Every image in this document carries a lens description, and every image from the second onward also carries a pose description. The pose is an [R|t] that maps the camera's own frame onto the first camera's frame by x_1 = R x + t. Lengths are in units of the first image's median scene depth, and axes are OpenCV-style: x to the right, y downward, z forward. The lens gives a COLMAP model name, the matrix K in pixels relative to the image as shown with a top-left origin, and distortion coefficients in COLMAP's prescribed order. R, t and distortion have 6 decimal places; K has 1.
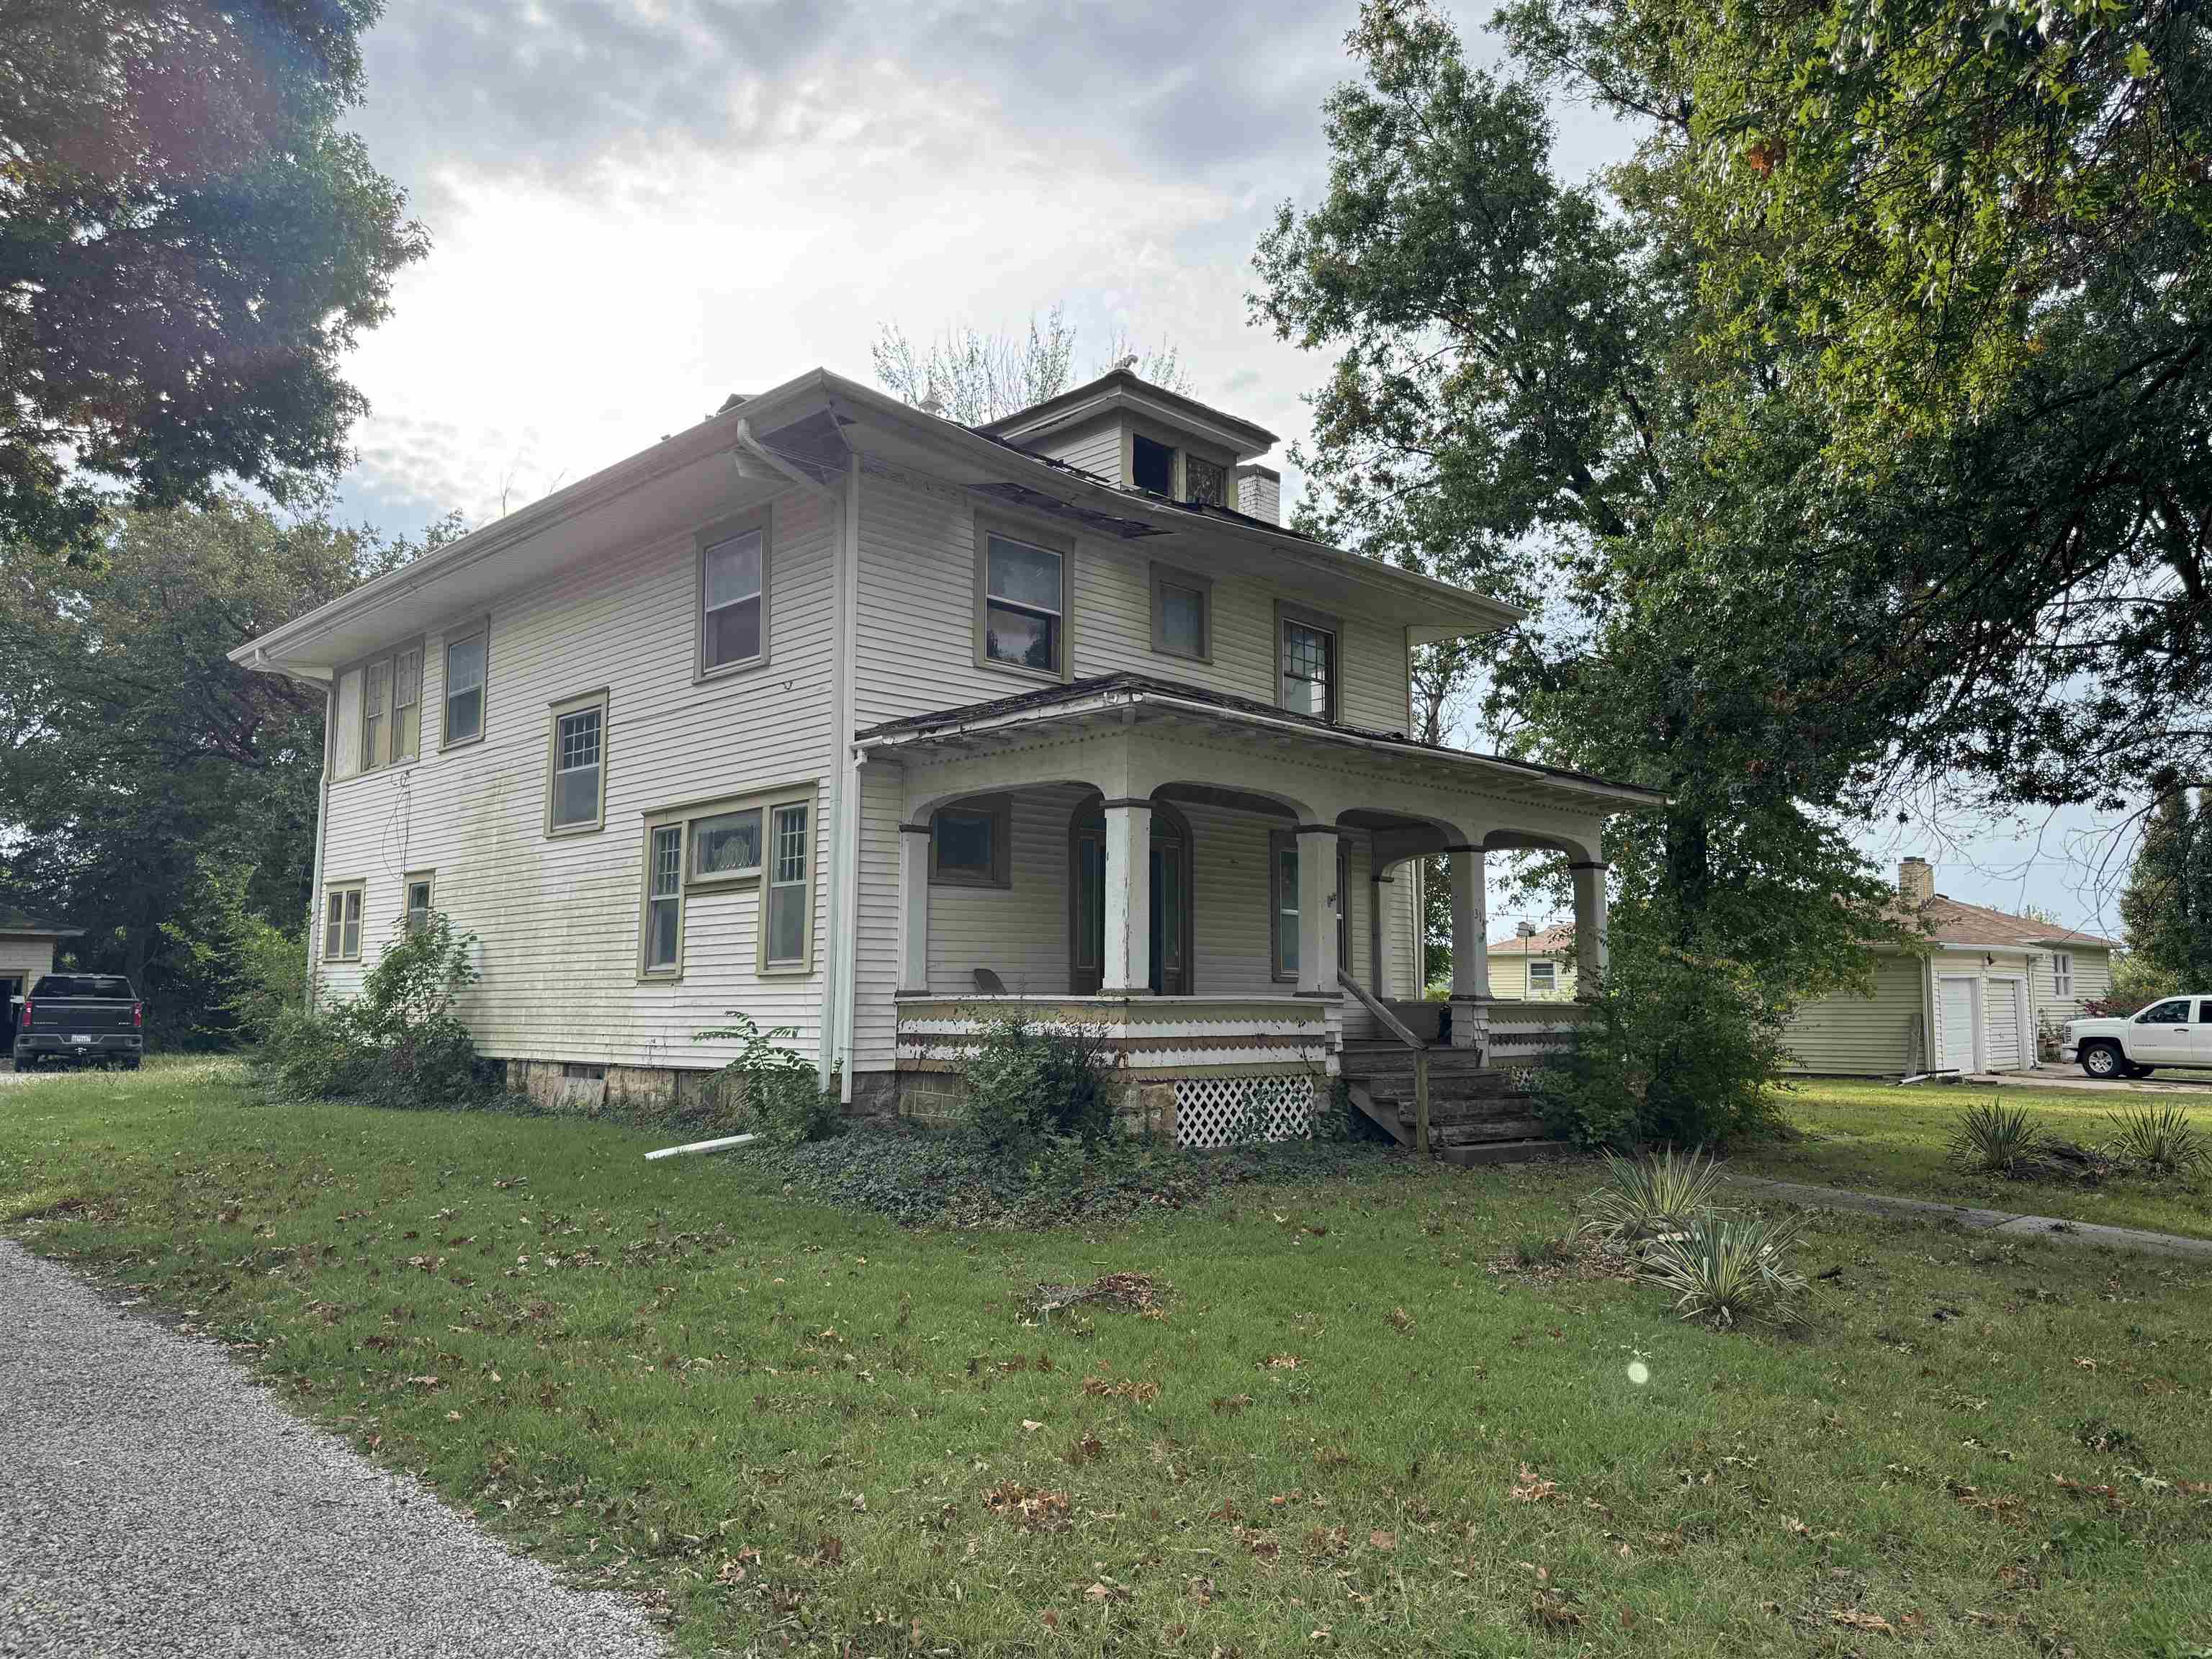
lens RADIAL K [[1552.7, 0, 1106.0], [0, 1552.7, 829.5], [0, 0, 1]] dist [0.154798, -0.289732]
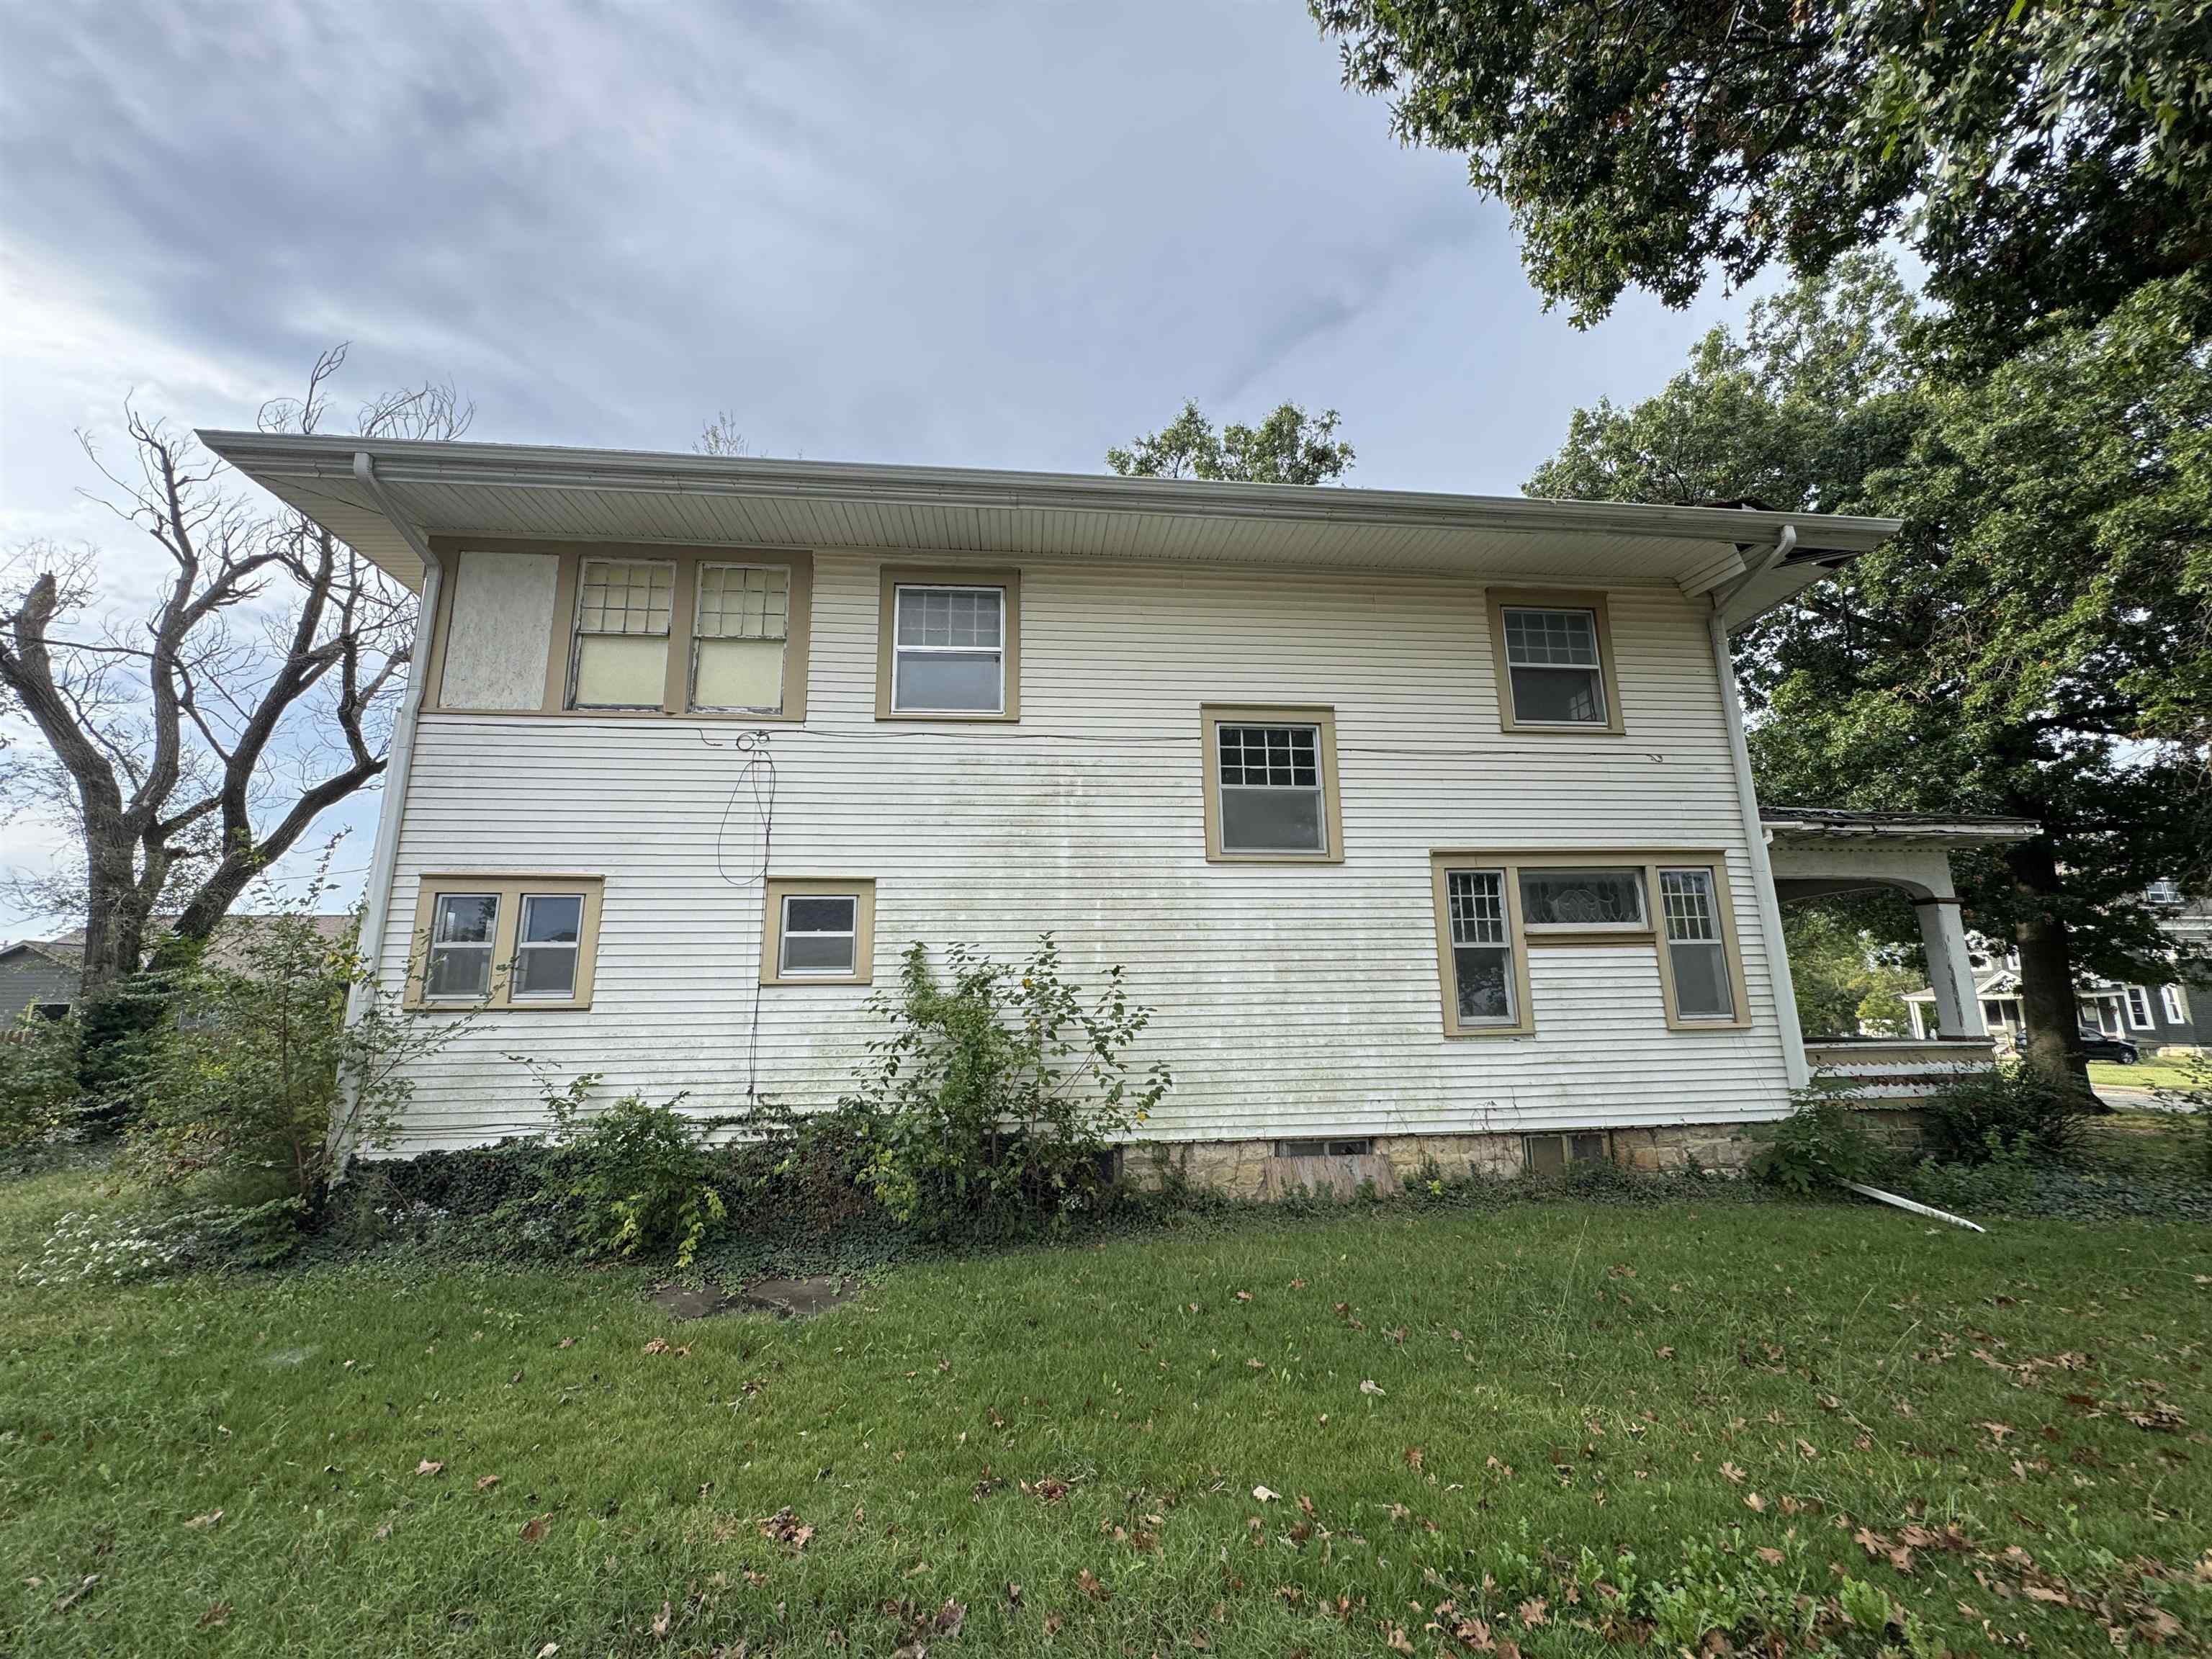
lens RADIAL K [[883.2, 0, 1106.0], [0, 883.2, 829.5], [0, 0, 1]] dist [-0.001849, 0.000282]
pose [[0.629056, 0.146270, 0.763475, -0.828523], [-0.070781, 0.988836, -0.131127, 0.059290], [-0.774131, 0.028447, 0.632386, 0.829992]]
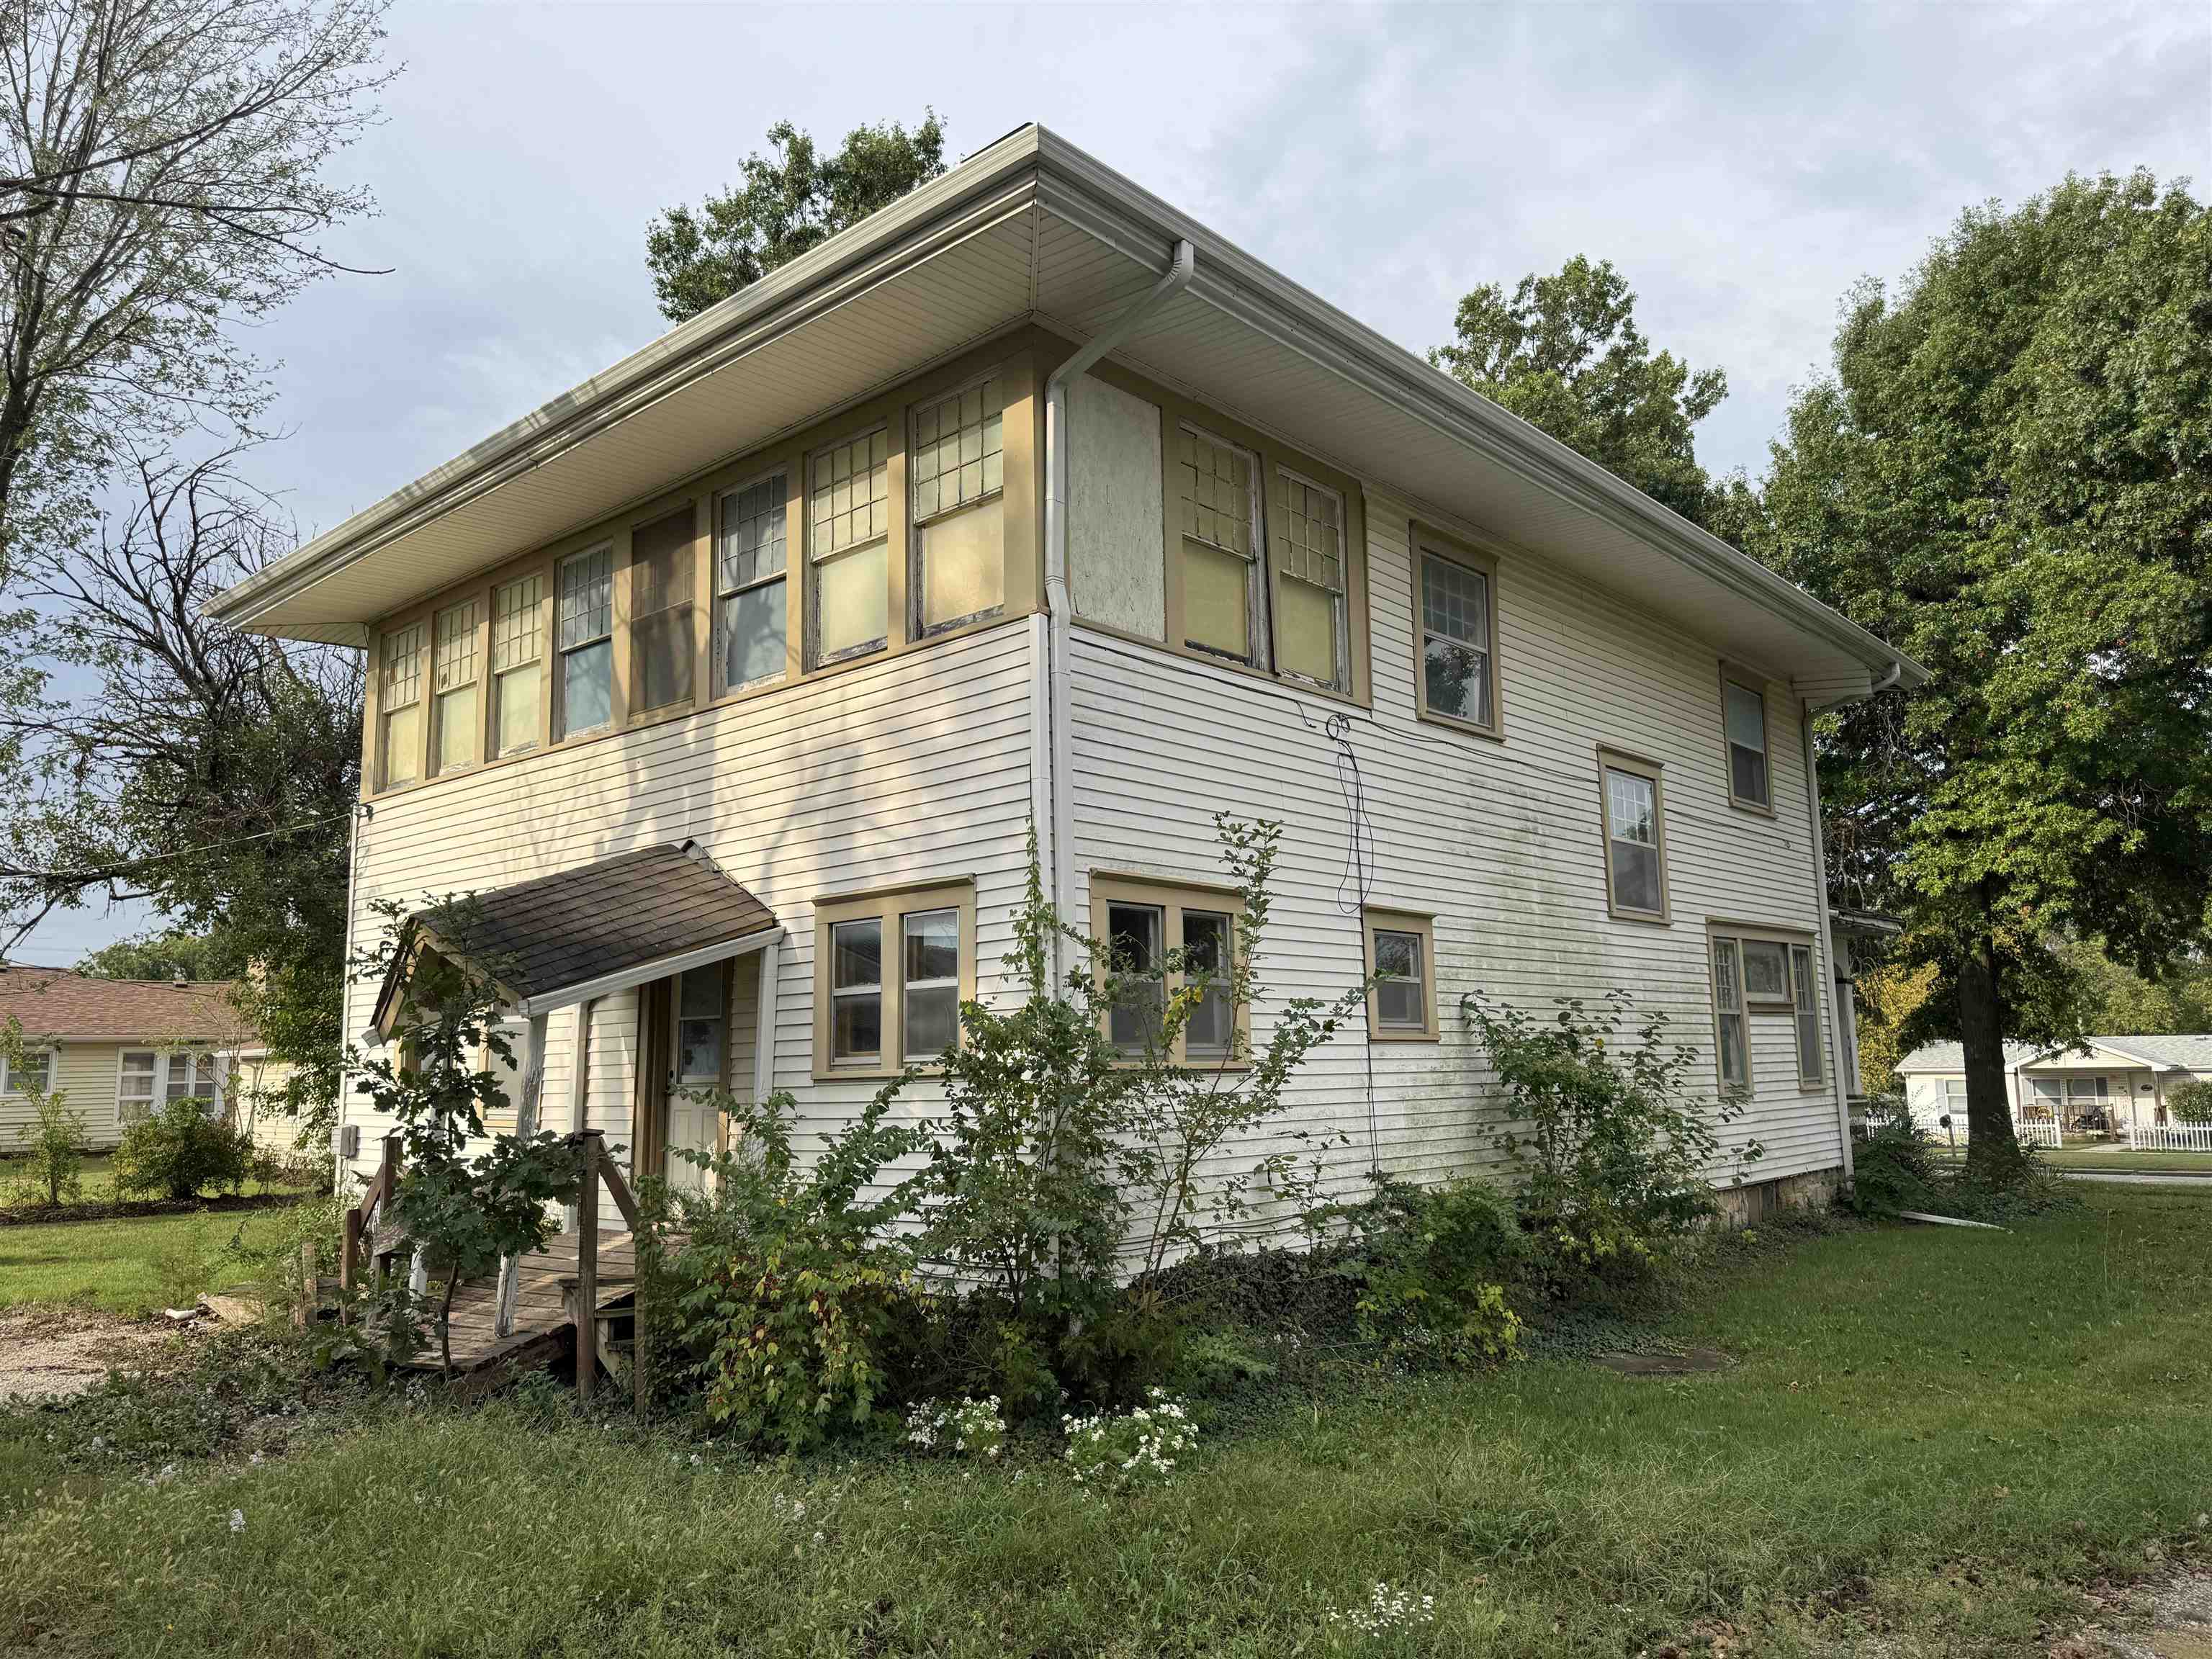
lens RADIAL K [[1552.7, 0, 1106.0], [0, 1552.7, 829.5], [0, 0, 1]] dist [0.154798, -0.289732]
pose [[-0.053596, 0.143027, 0.988267, -1.247169], [-0.096751, 0.984289, -0.147699, 0.114016], [-0.993865, -0.103532, -0.038915, 1.425482]]
